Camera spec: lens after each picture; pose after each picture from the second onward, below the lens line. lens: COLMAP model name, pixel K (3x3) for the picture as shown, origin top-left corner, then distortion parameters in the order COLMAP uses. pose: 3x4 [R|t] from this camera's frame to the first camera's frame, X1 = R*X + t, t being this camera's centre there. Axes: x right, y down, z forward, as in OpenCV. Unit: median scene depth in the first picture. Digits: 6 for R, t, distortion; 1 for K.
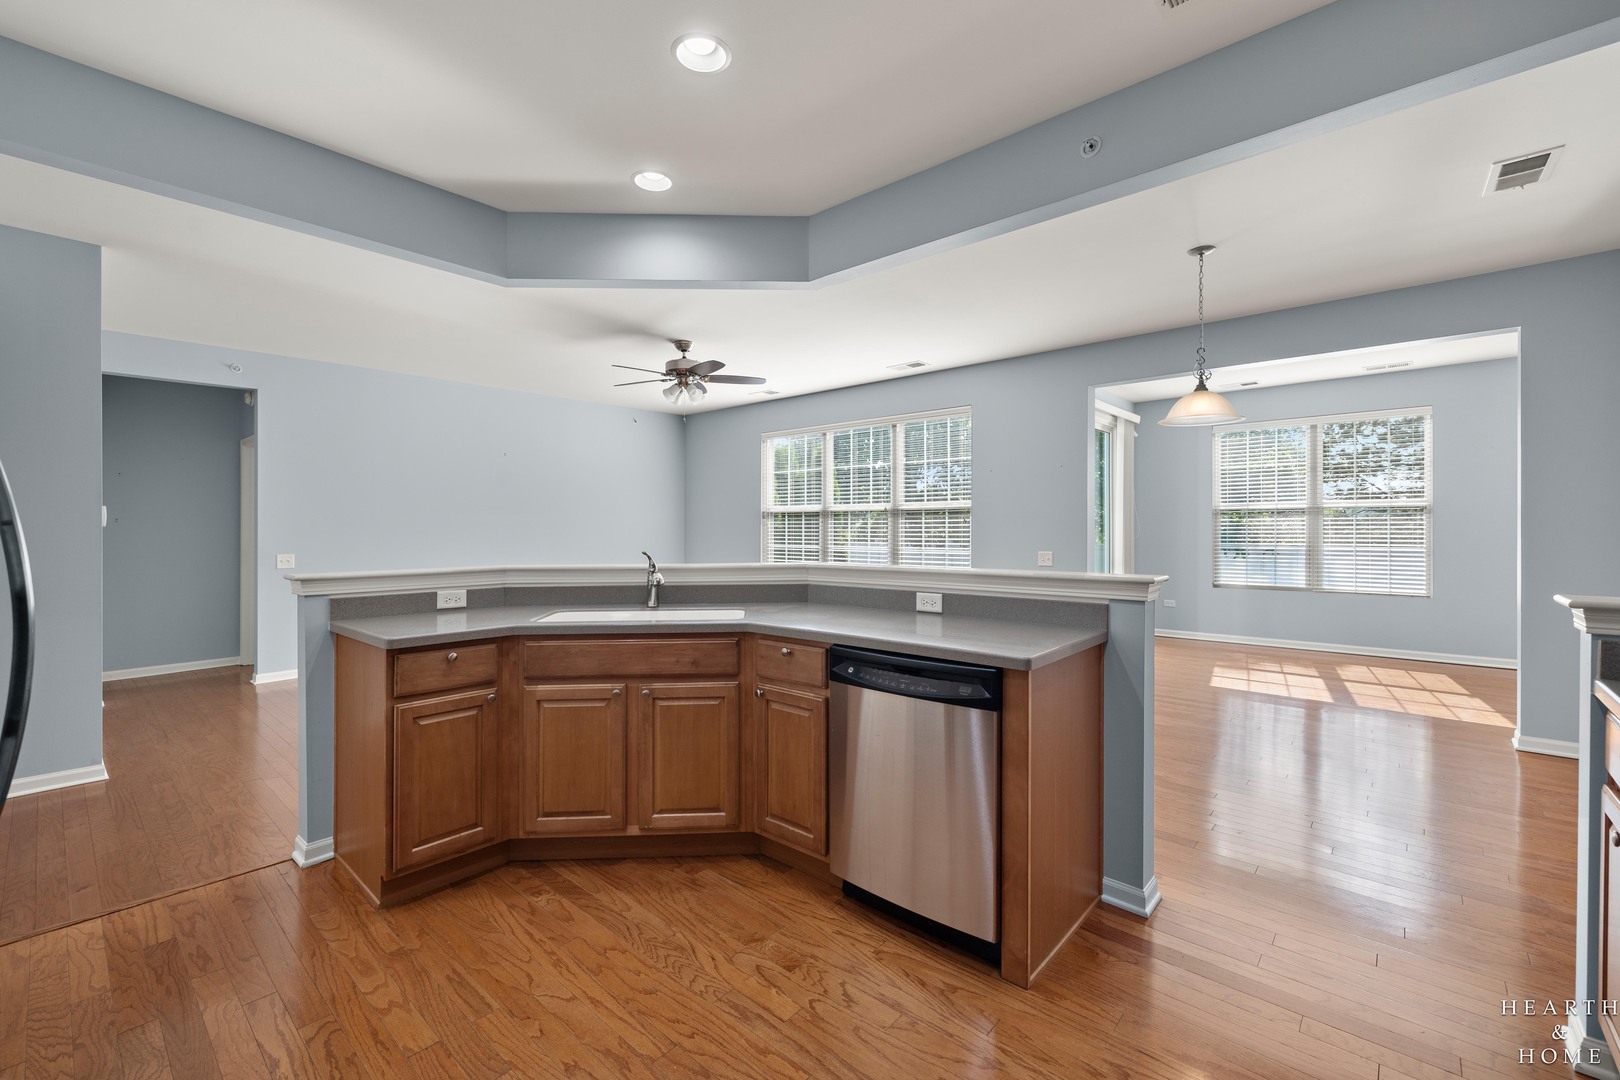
lens RADIAL K [[680.4, 0, 808.4], [0, 680.4, 534.6], [0, 0, 1]] dist [0.002274, 0.000950]
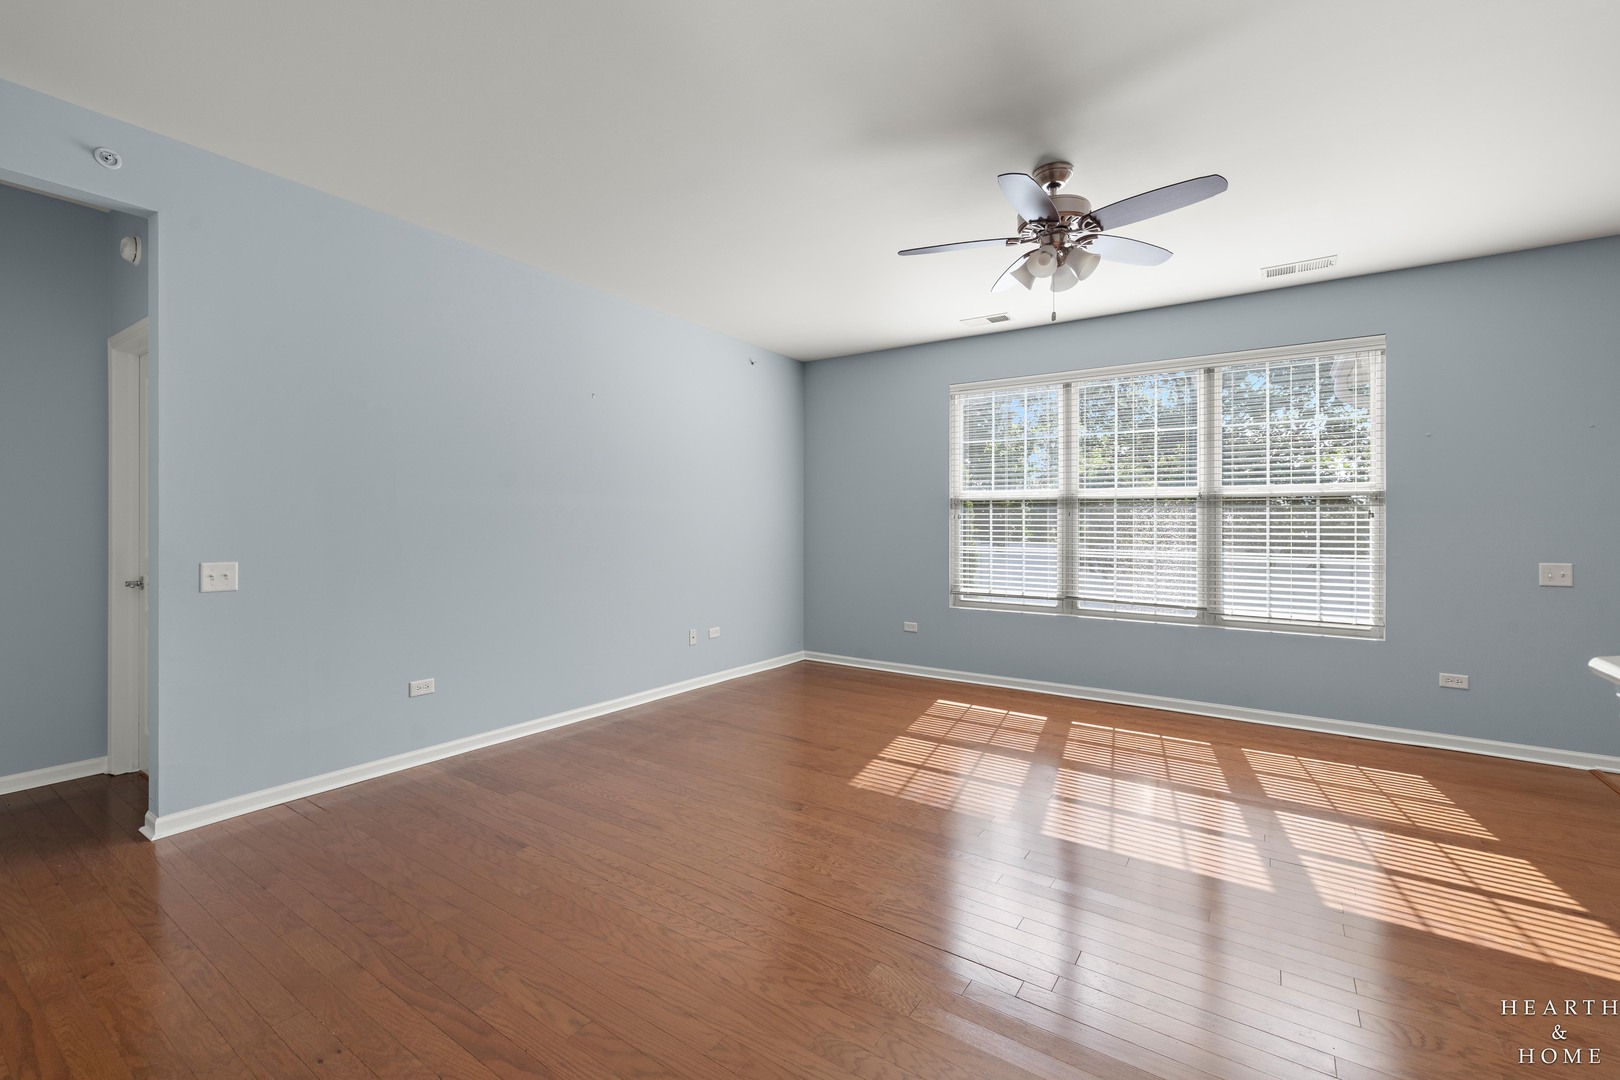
lens RADIAL K [[680.4, 0, 813.1], [0, 680.4, 538.1], [0, 0, 1]] dist [0.002274, 0.000950]
pose [[0.991745, 0.007045, 0.128034, -0.310517], [-0.008328, 0.999920, 0.009487, 0.001632], [-0.127957, -0.010475, 0.991724, 0.350788]]
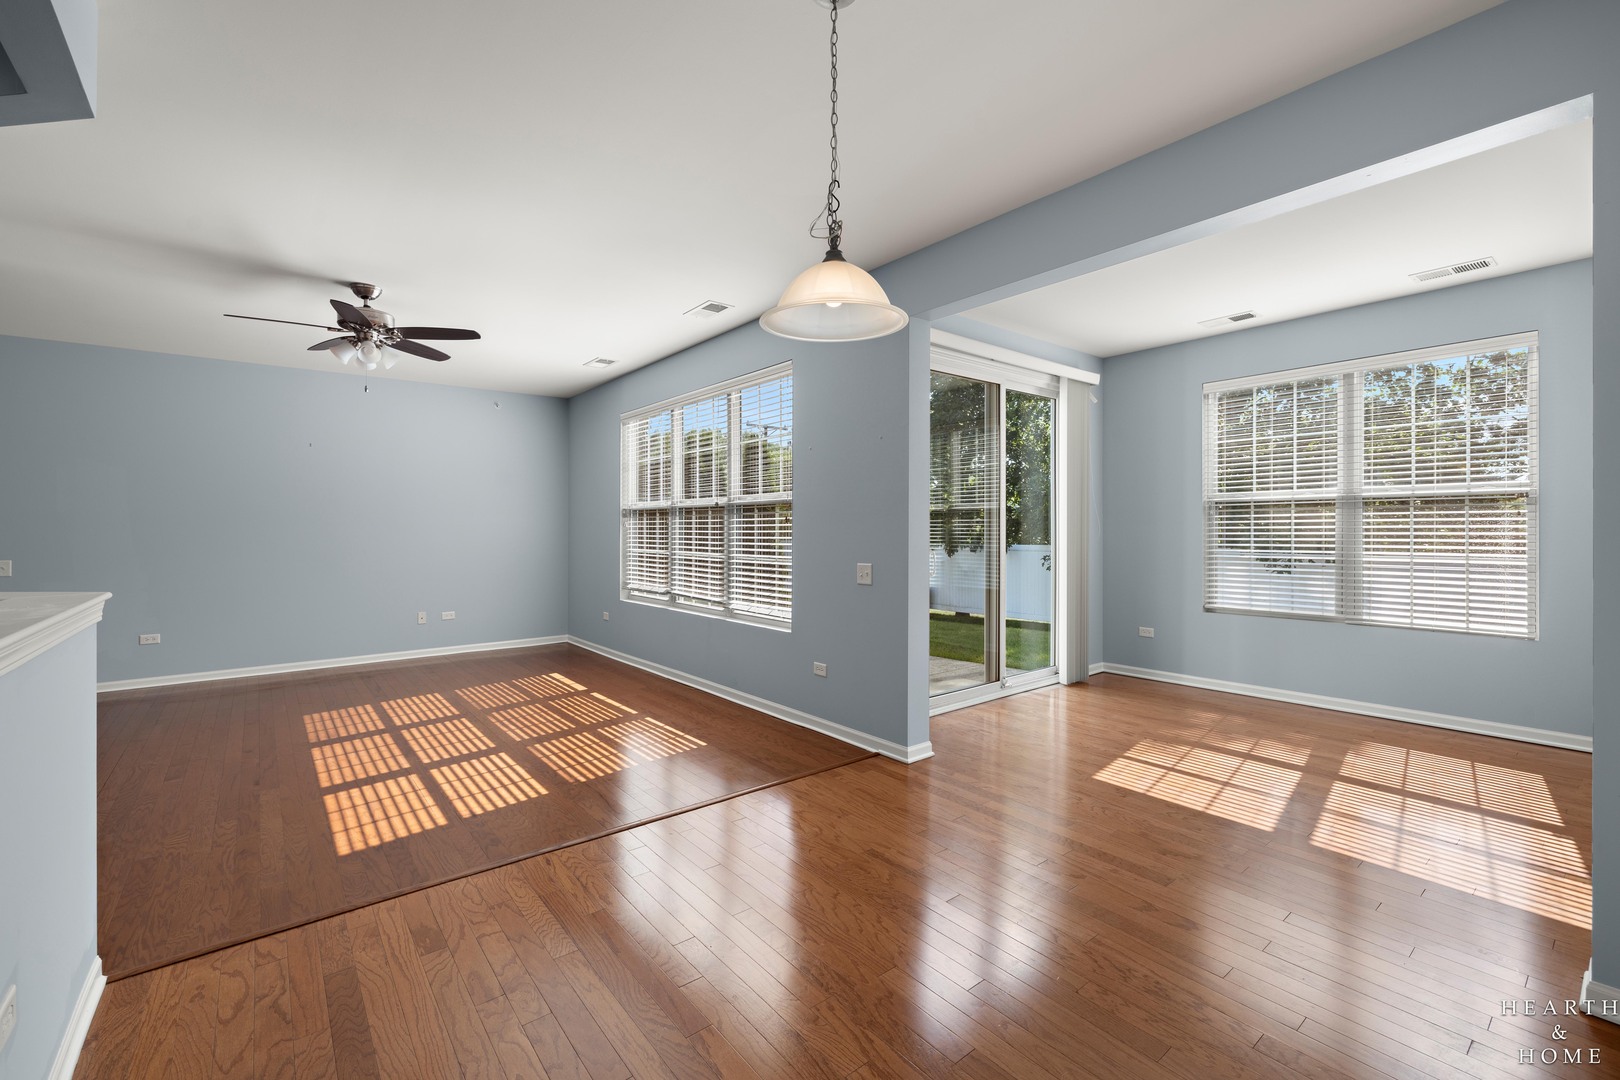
lens RADIAL K [[680.4, 0, 806.5], [0, 680.4, 531.2], [0, 0, 1]] dist [0.002274, 0.000950]
pose [[0.985995, -0.000409, -0.166773, 0.307647], [-0.000577, 0.999983, -0.005868, -0.002361], [0.166772, 0.005882, 0.985978, 0.235070]]
